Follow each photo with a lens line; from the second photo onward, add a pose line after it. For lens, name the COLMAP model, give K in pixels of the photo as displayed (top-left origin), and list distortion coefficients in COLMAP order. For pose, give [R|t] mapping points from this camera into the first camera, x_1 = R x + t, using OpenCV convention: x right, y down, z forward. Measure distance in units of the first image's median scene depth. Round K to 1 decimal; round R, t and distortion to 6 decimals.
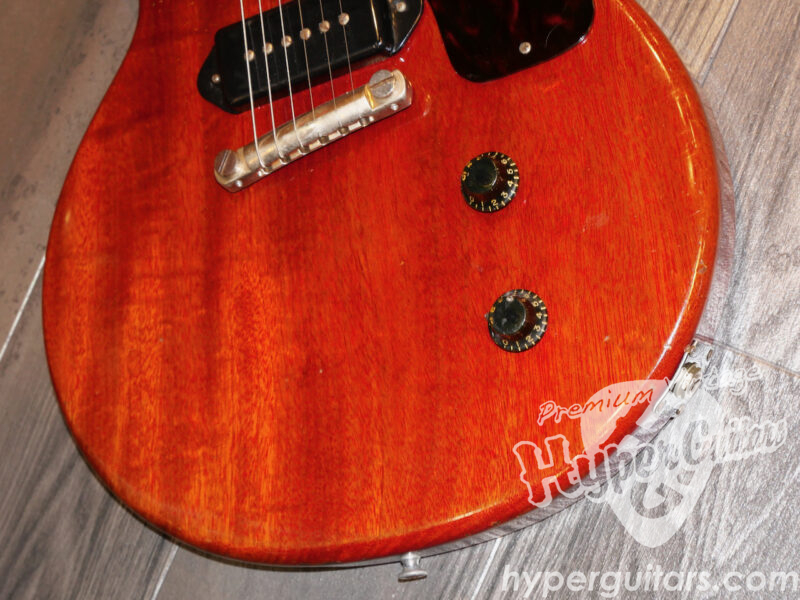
lens RADIAL K [[1495.3, 0, 400.0], [0, 1495.3, 300.0], [0, 0, 1]] dist [-0.044184, 0.095167]
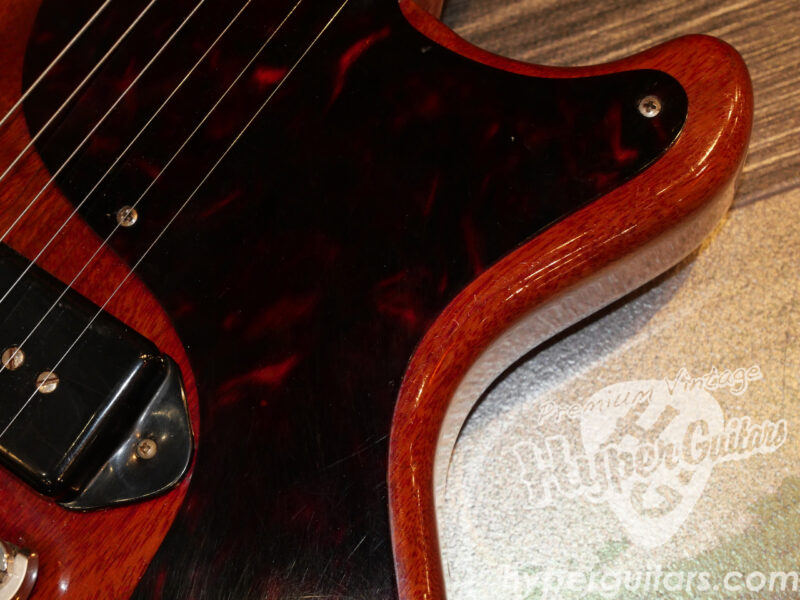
lens RADIAL K [[1495.3, 0, 400.0], [0, 1495.3, 300.0], [0, 0, 1]] dist [-0.044184, 0.095167]
pose [[0.675965, 0.723867, 0.138157, -0.047072], [-0.734838, 0.676220, 0.052341, -0.321632], [-0.055536, -0.136903, 0.989026, 0.525187]]
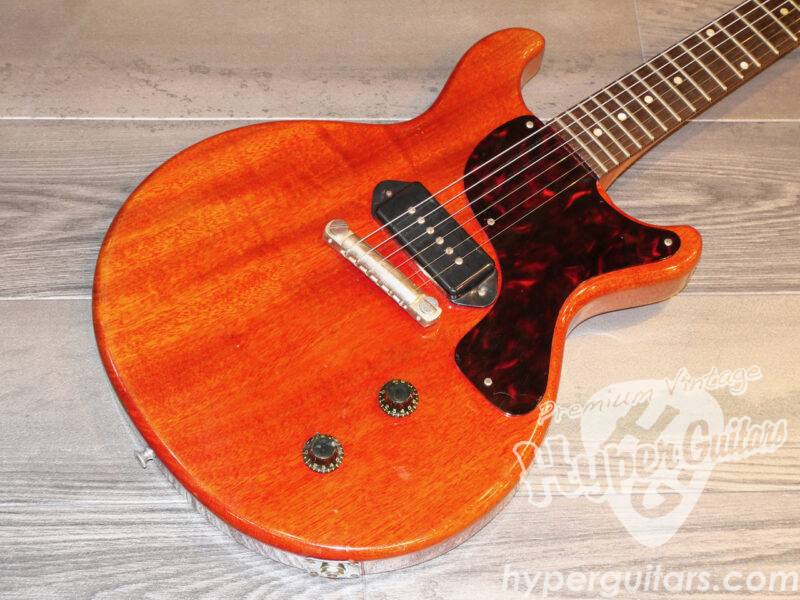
lens RADIAL K [[1495.3, 0, 400.0], [0, 1495.3, 300.0], [0, 0, 1]] dist [-0.044184, 0.095167]
pose [[0.410778, 0.910864, 0.039856, -0.087747], [-0.909271, 0.412488, -0.055500, -0.035737], [-0.066993, -0.013441, 0.997663, -0.502269]]
